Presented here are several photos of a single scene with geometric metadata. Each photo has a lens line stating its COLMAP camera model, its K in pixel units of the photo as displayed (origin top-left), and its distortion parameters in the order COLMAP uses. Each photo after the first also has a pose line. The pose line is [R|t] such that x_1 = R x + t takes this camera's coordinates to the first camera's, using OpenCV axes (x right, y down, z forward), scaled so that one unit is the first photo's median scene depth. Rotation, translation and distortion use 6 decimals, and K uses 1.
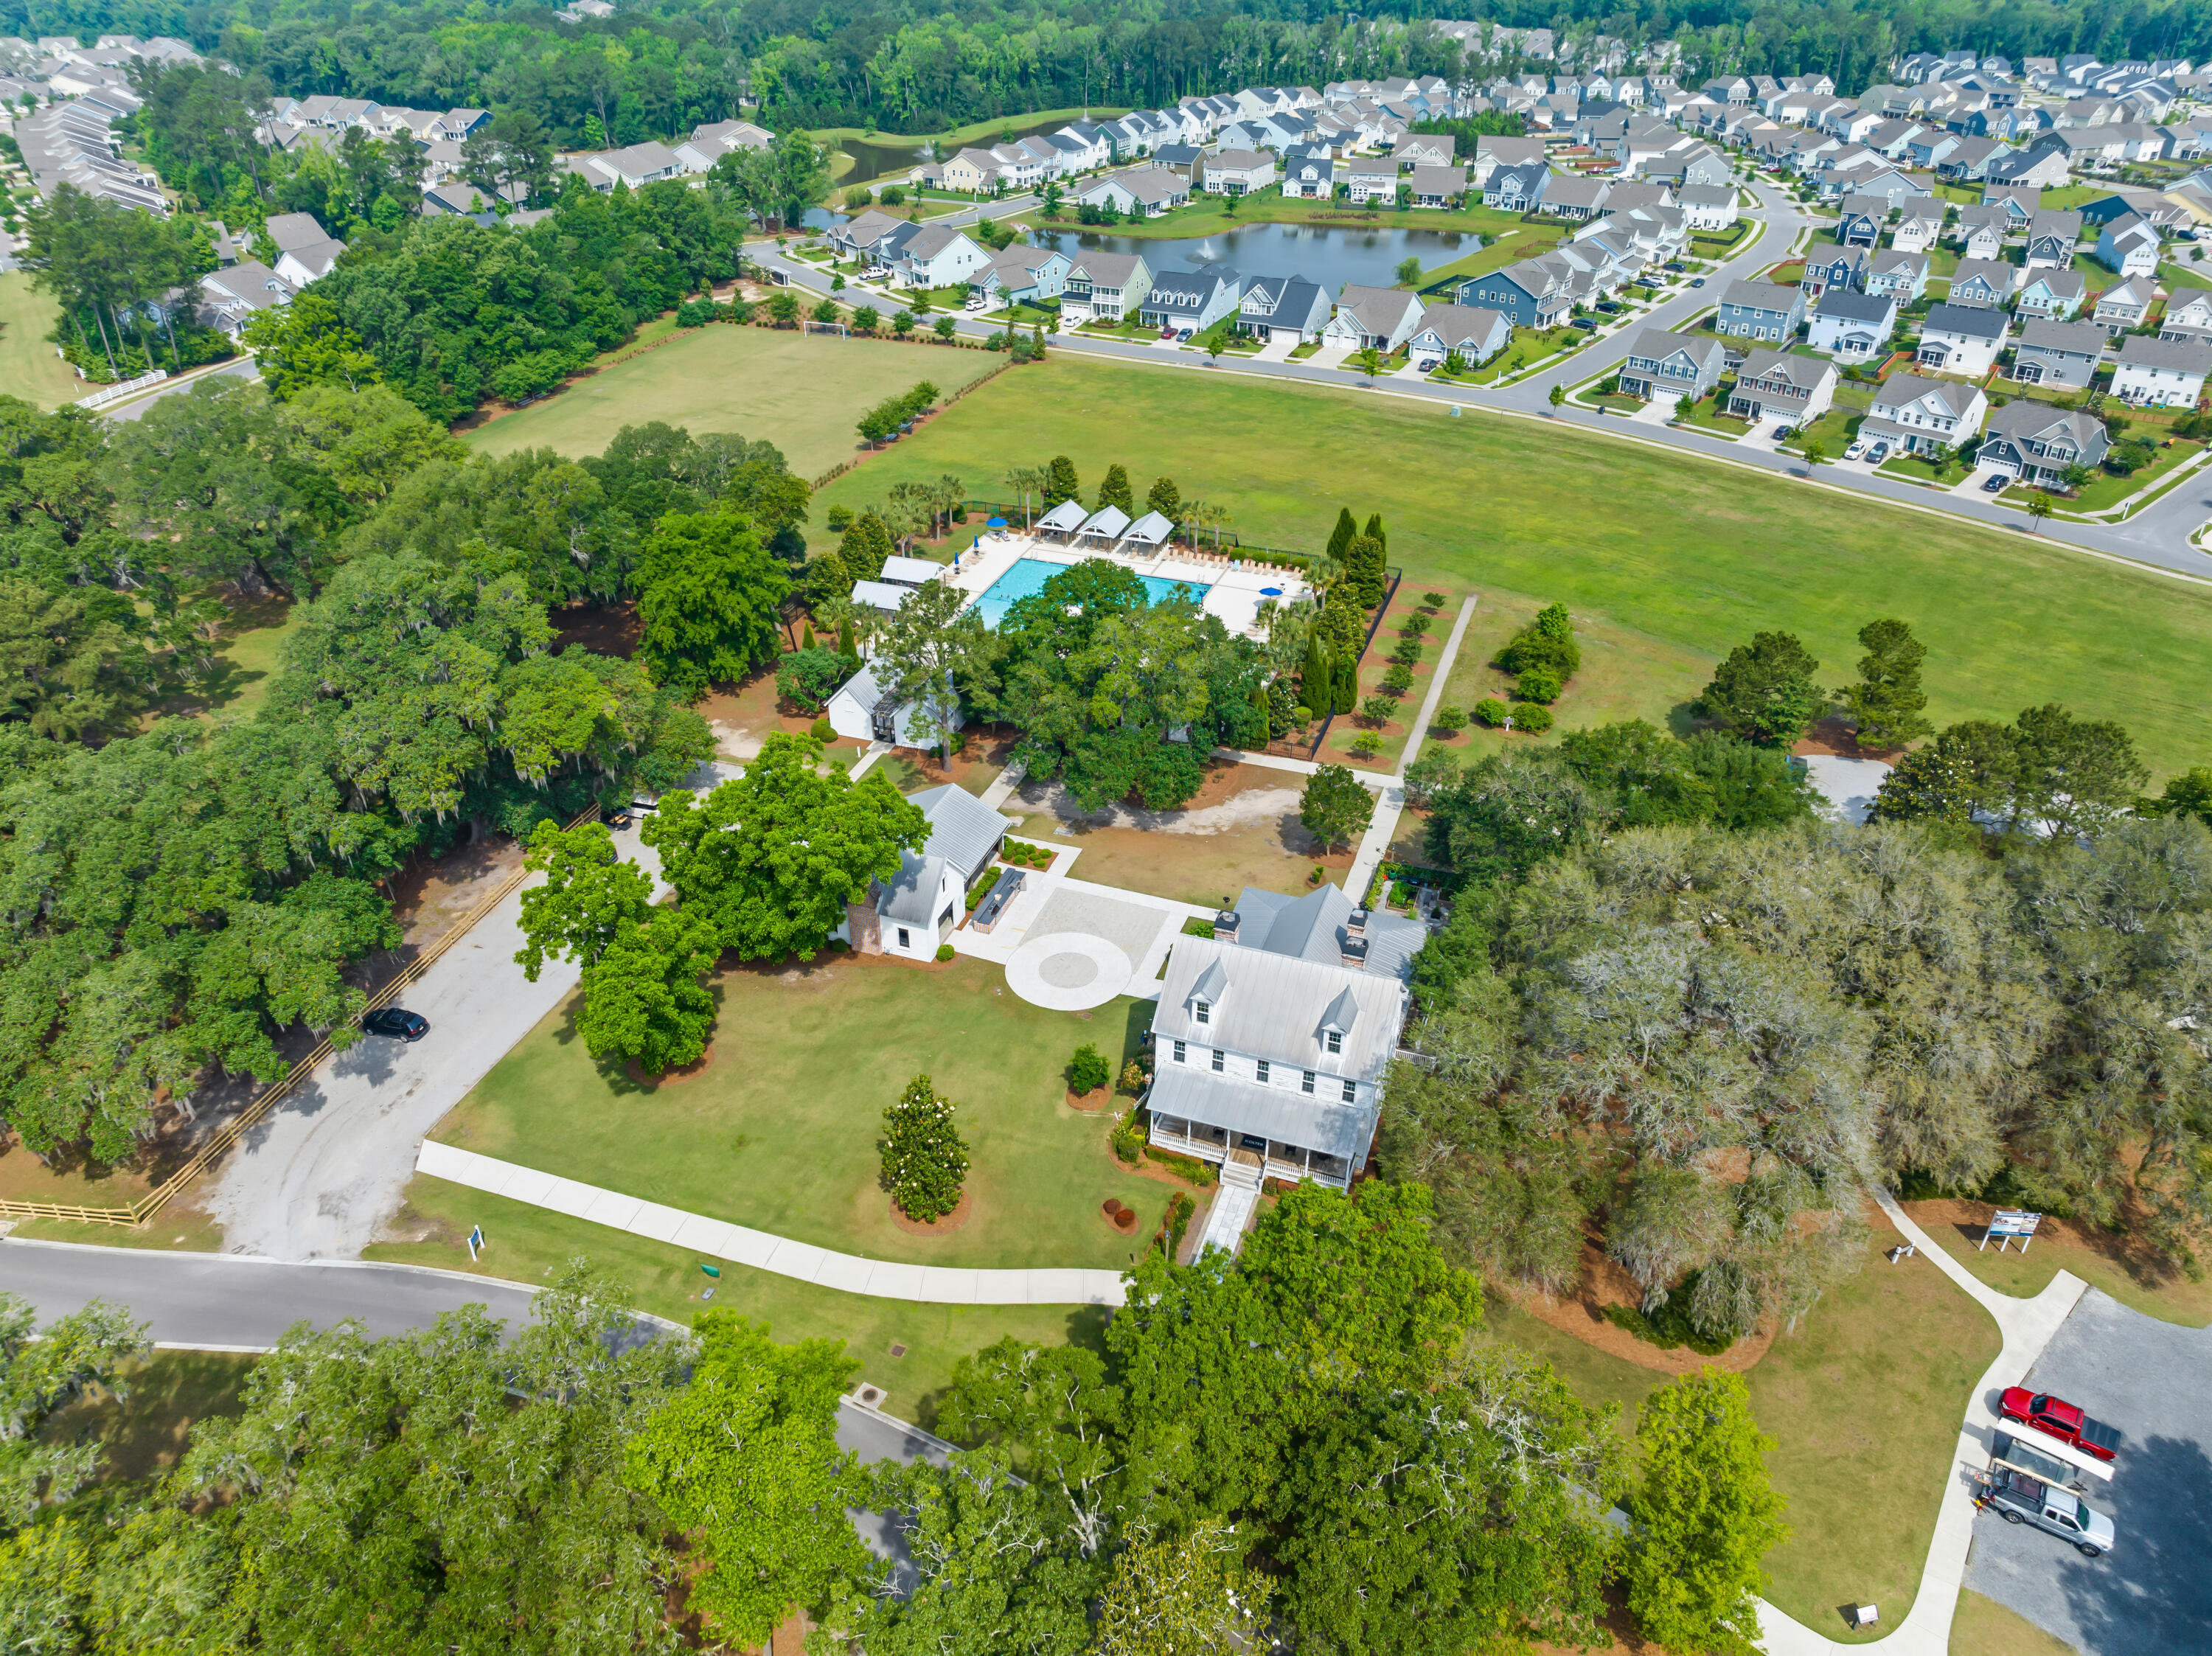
lens RADIAL K [[1638.6, 0, 1106.0], [0, 1638.6, 828.0], [0, 0, 1]] dist [-0.039668, -0.002481]
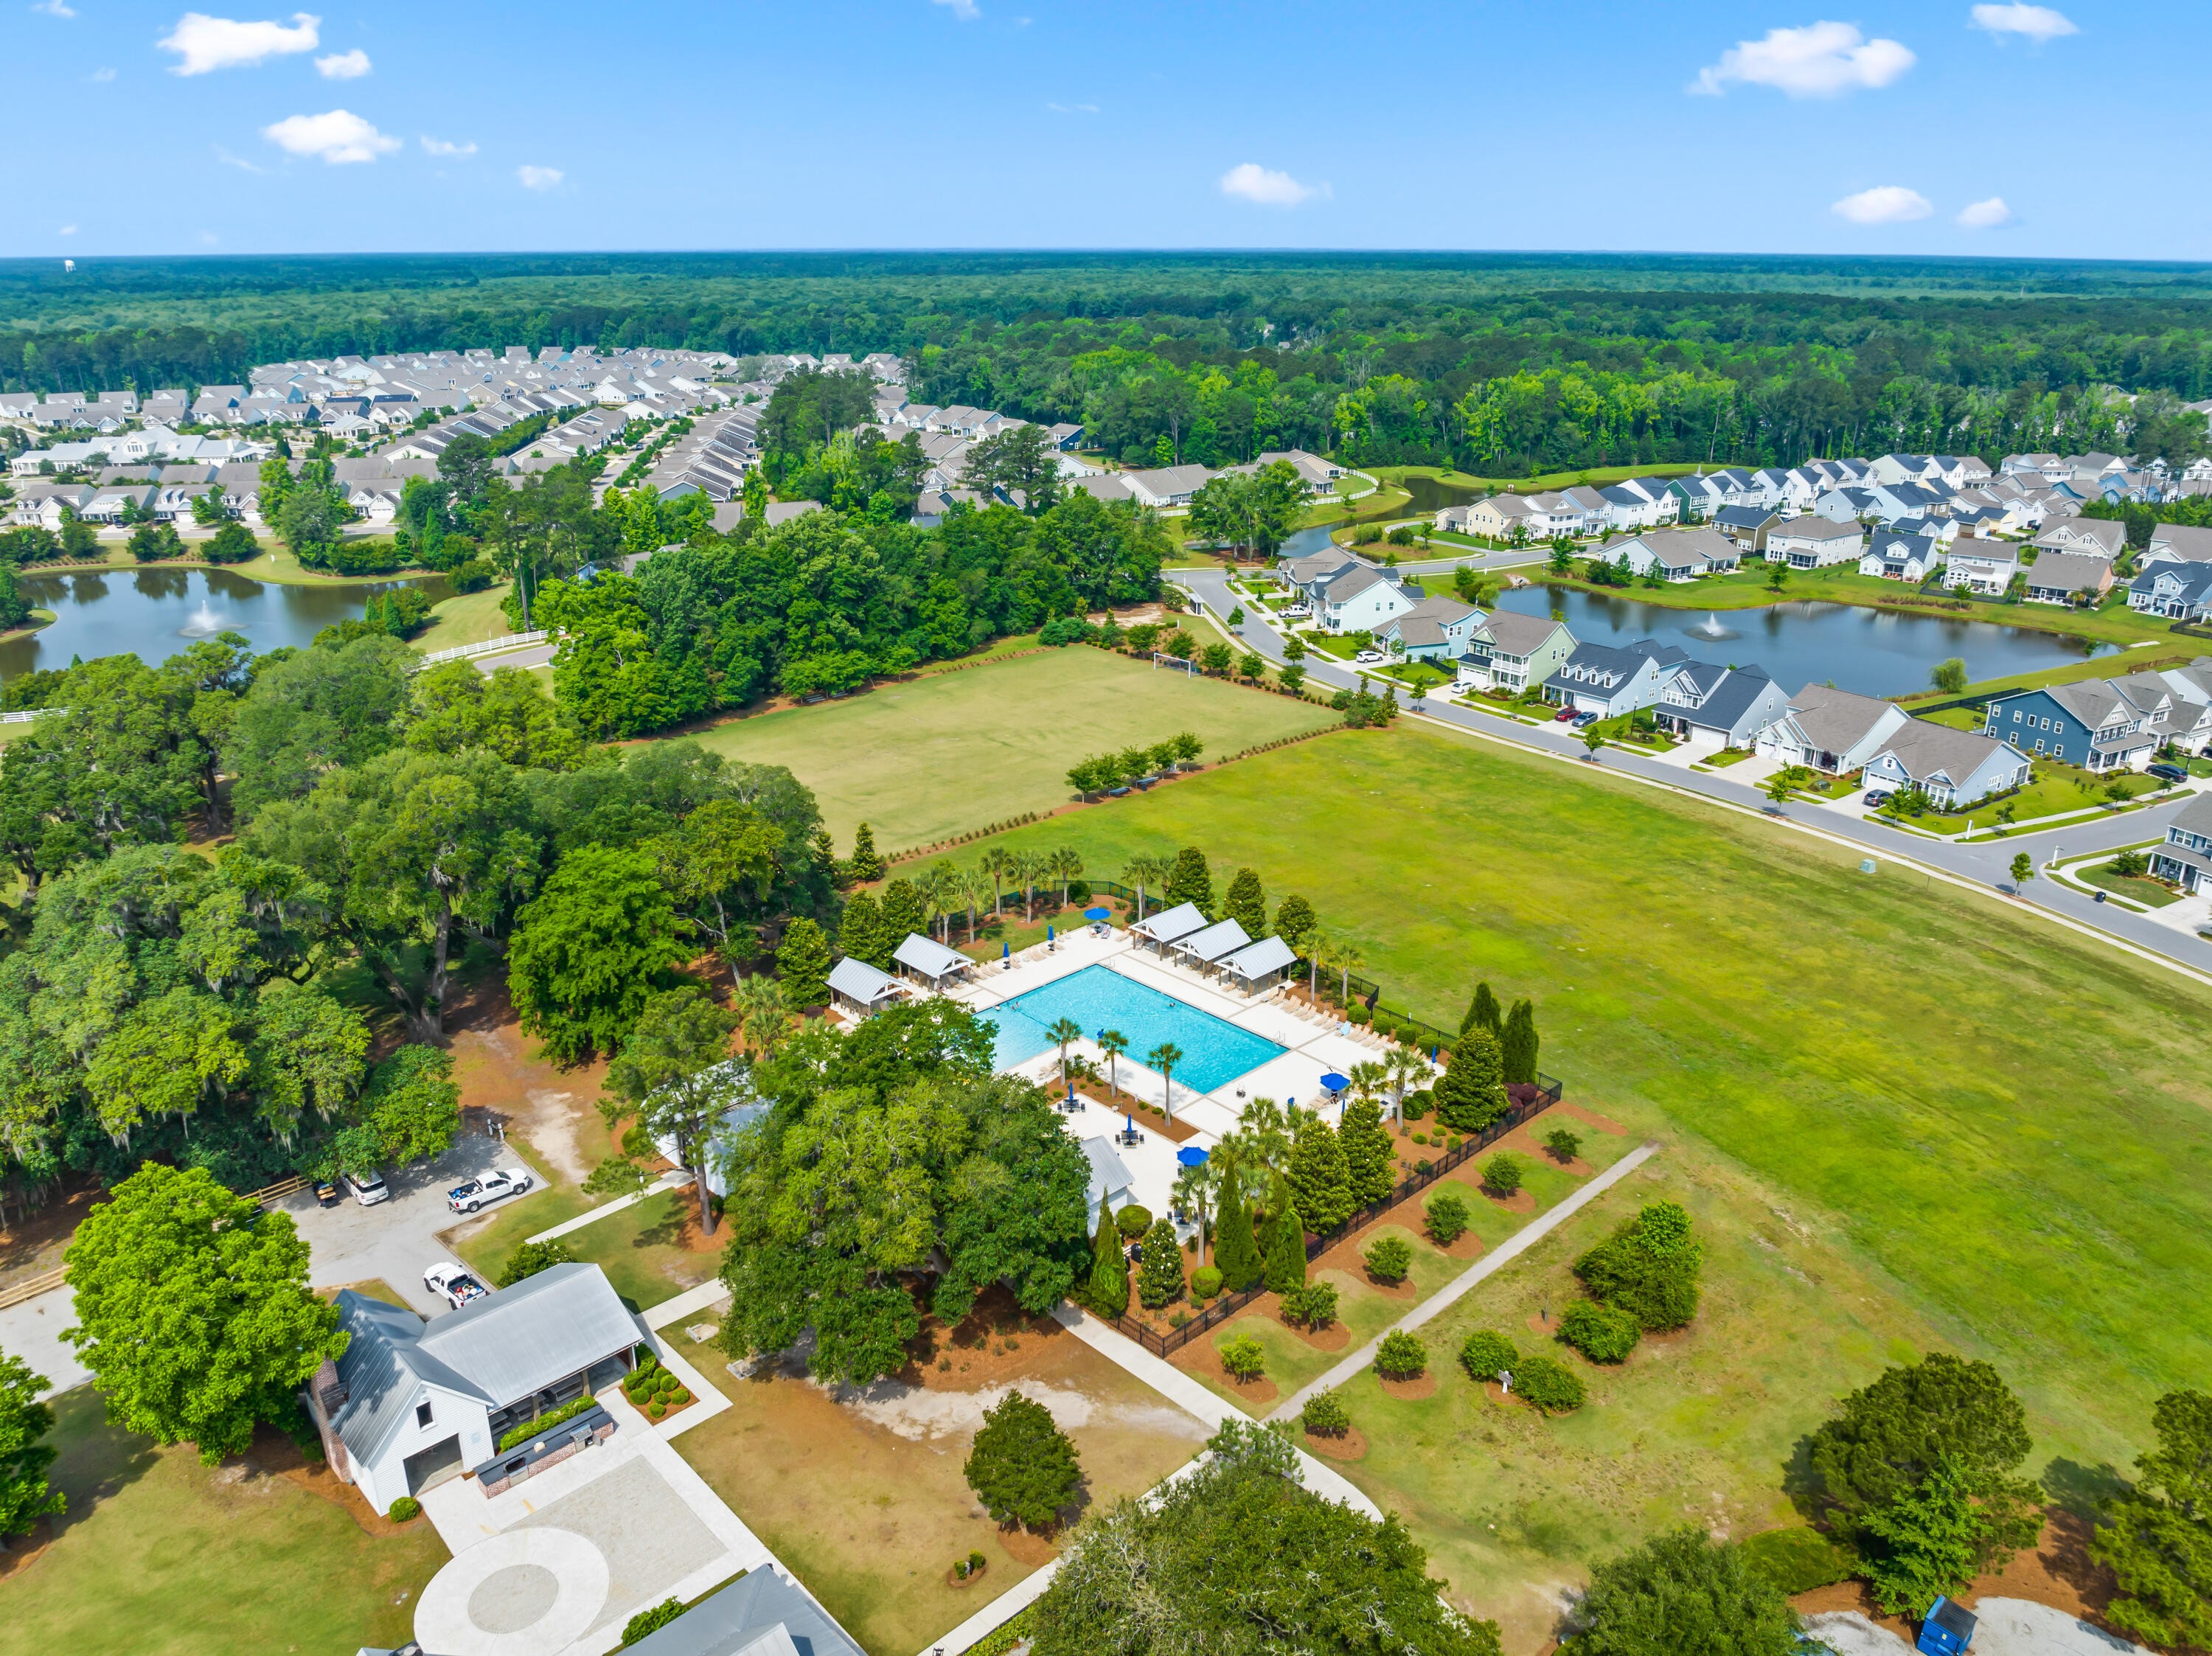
lens RADIAL K [[1638.6, 0, 1106.0], [0, 1638.6, 828.0], [0, 0, 1]] dist [-0.039668, -0.002481]
pose [[0.892539, 0.151537, -0.424747, 0.188627], [-0.229513, 0.963390, -0.138578, -0.080989], [0.388197, 0.221172, 0.894643, 0.186585]]
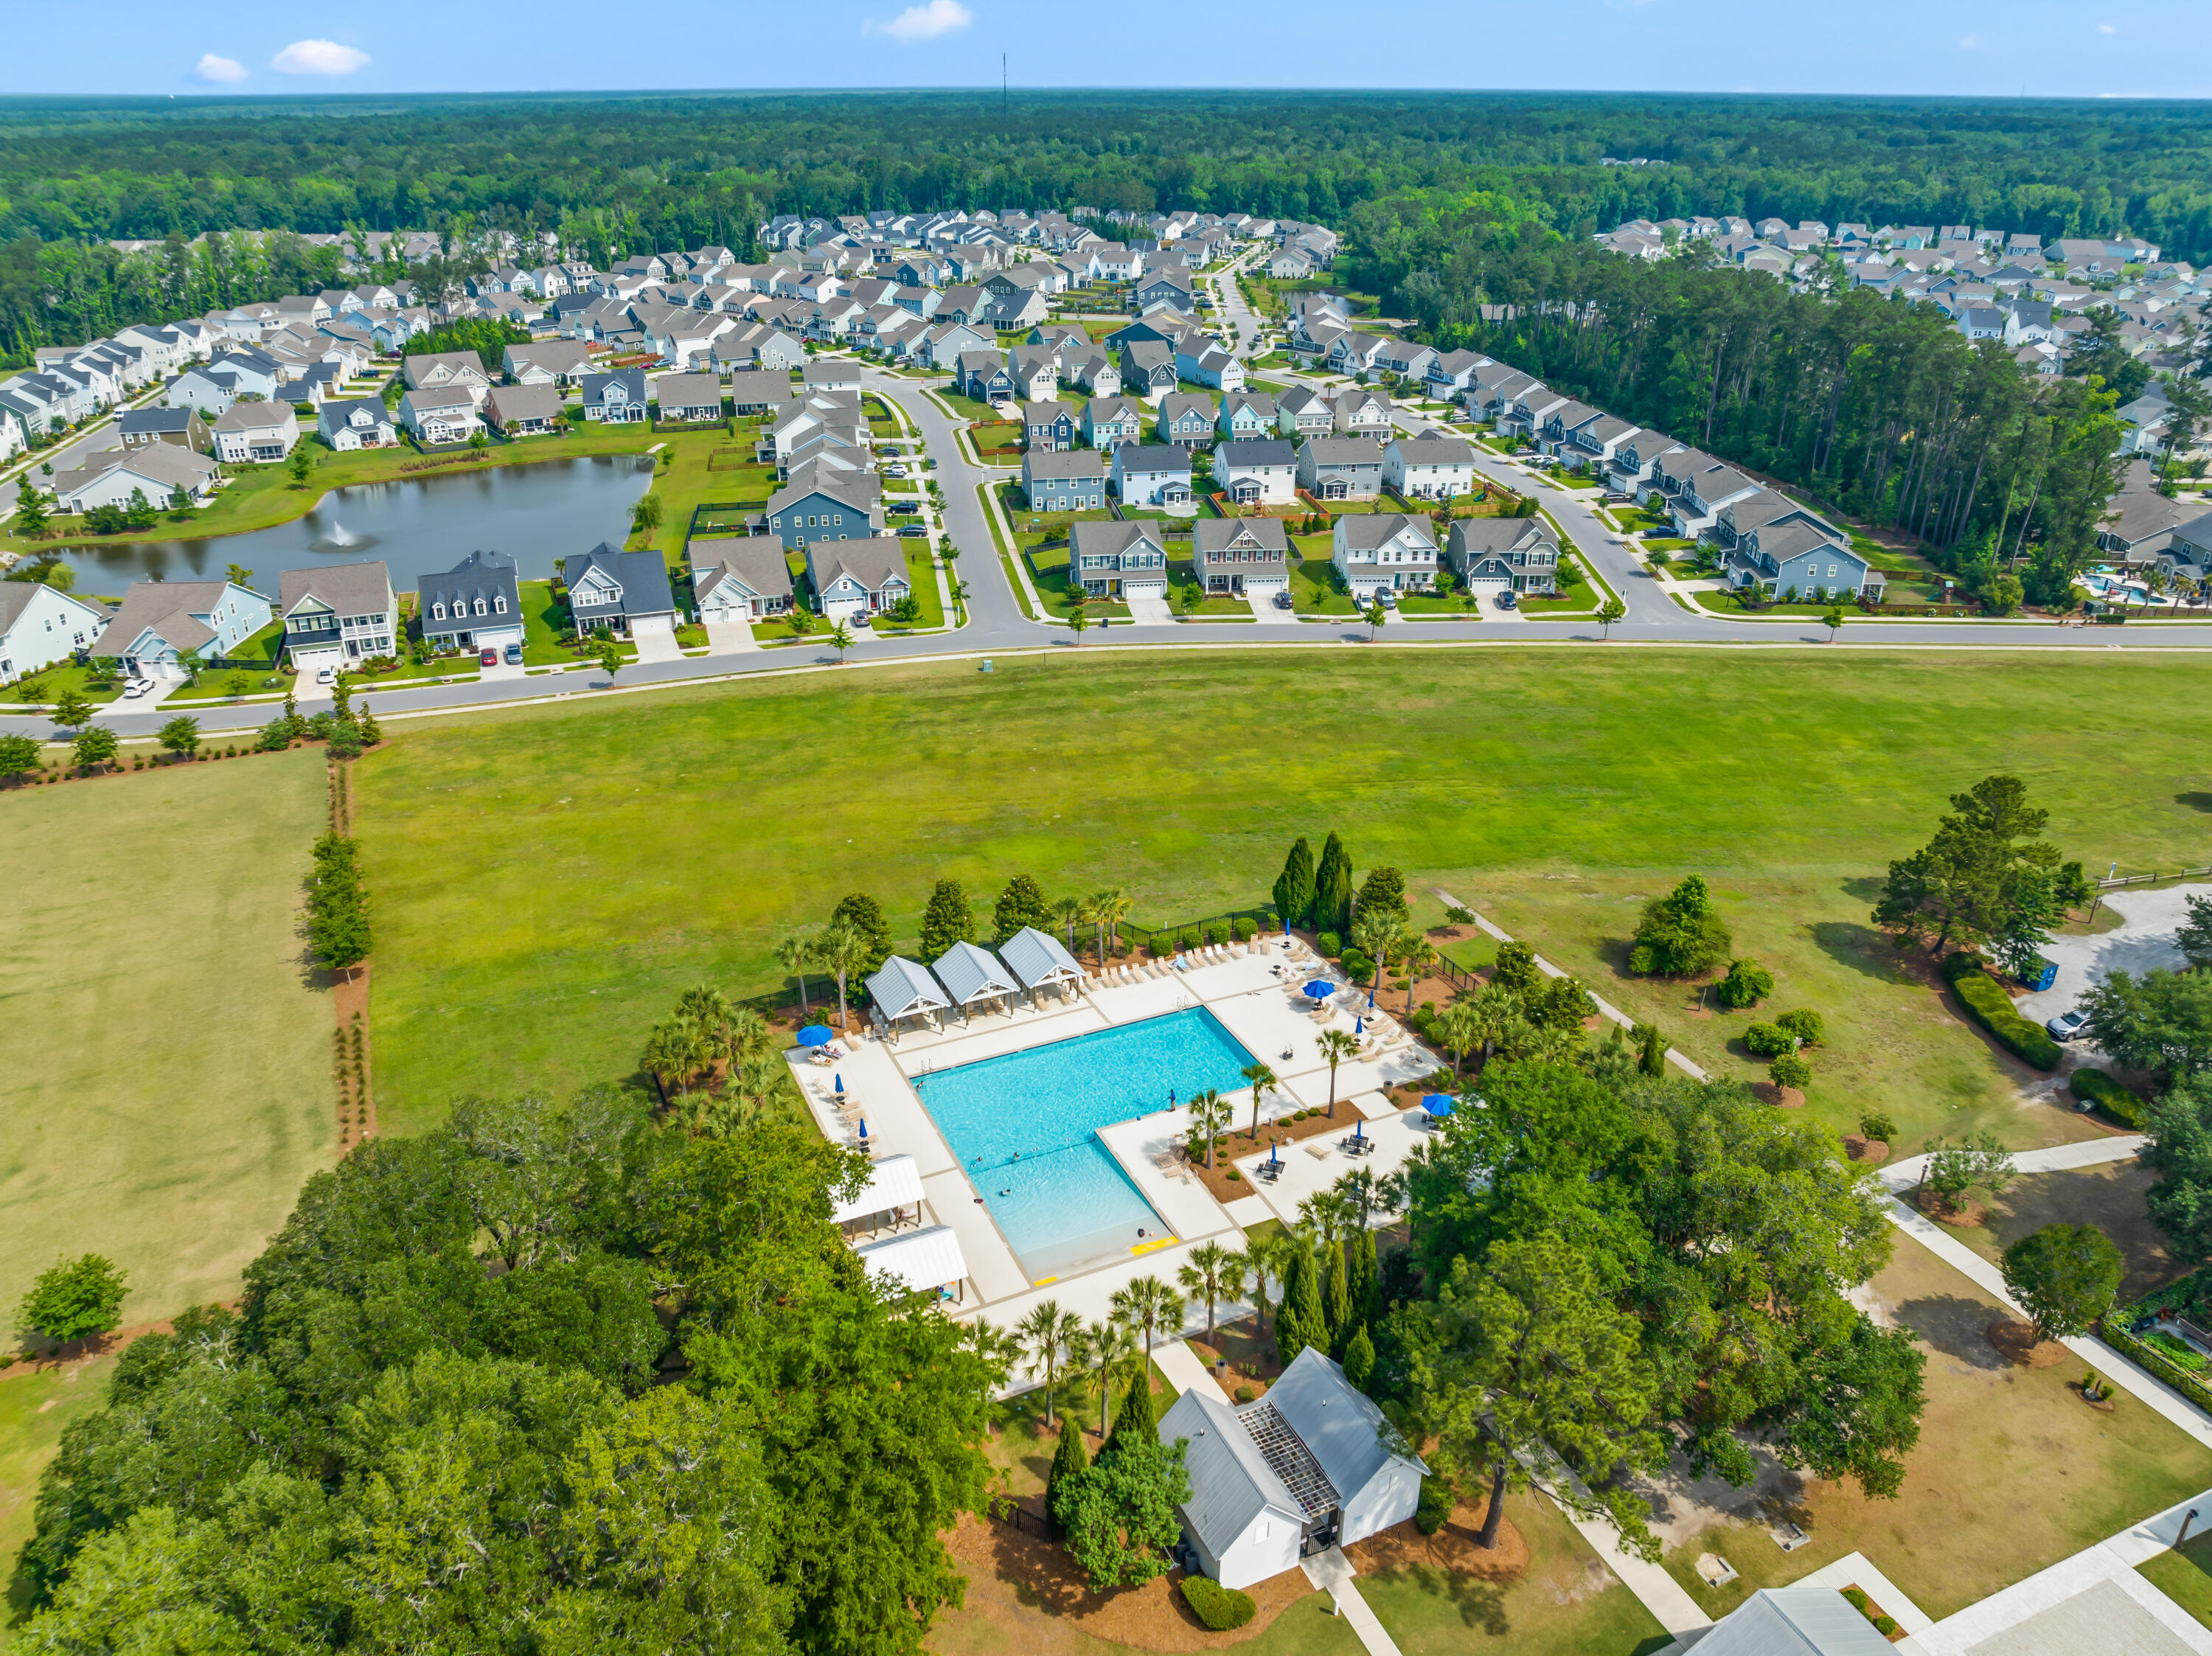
lens RADIAL K [[1638.6, 0, 1106.0], [0, 1638.6, 828.0], [0, 0, 1]] dist [-0.039668, -0.002481]
pose [[0.710710, -0.297926, 0.637284, -0.235067], [0.361744, 0.931723, 0.032151, -0.163550], [-0.603351, 0.207683, 0.769958, 0.328169]]
